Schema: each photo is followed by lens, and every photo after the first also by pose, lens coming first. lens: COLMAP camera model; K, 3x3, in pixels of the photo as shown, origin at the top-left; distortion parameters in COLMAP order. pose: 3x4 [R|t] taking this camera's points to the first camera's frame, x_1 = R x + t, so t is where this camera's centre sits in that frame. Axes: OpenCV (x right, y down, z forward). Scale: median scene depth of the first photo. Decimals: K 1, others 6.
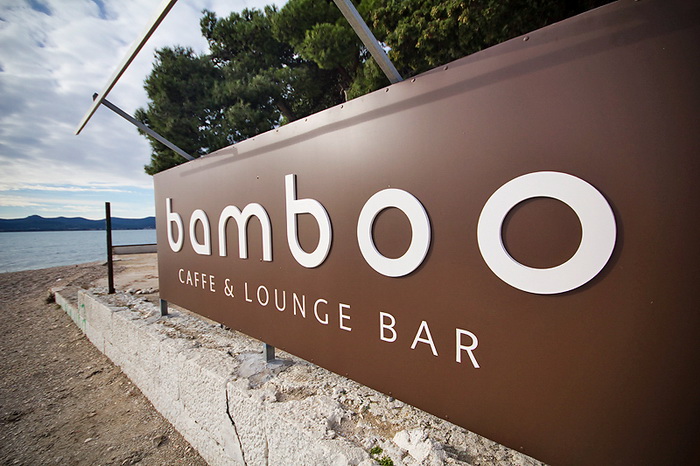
lens RADIAL K [[321.1, 0, 354.4], [0, 321.1, 236.8], [0, 0, 1]] dist [0.000127, -0.007404]
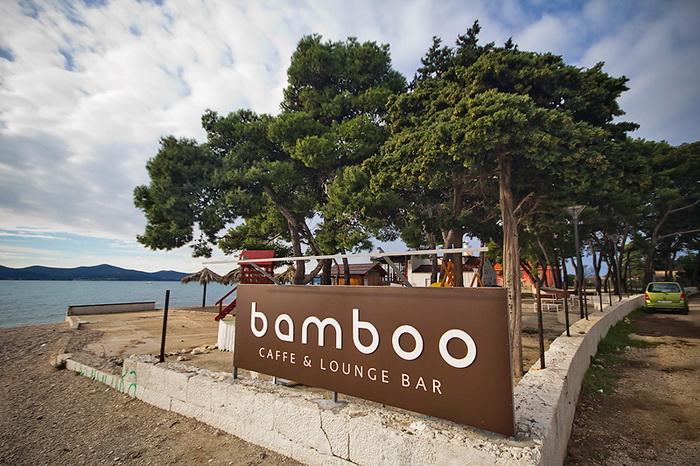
lens RADIAL K [[321.1, 0, 350.5], [0, 321.1, 234.2], [0, 0, 1]] dist [0.000127, -0.007404]
pose [[0.991960, 0.038005, 0.120707, -0.084168], [-0.015536, 0.983195, -0.181895, -0.047809], [-0.125591, 0.178557, 0.975881, -0.201683]]
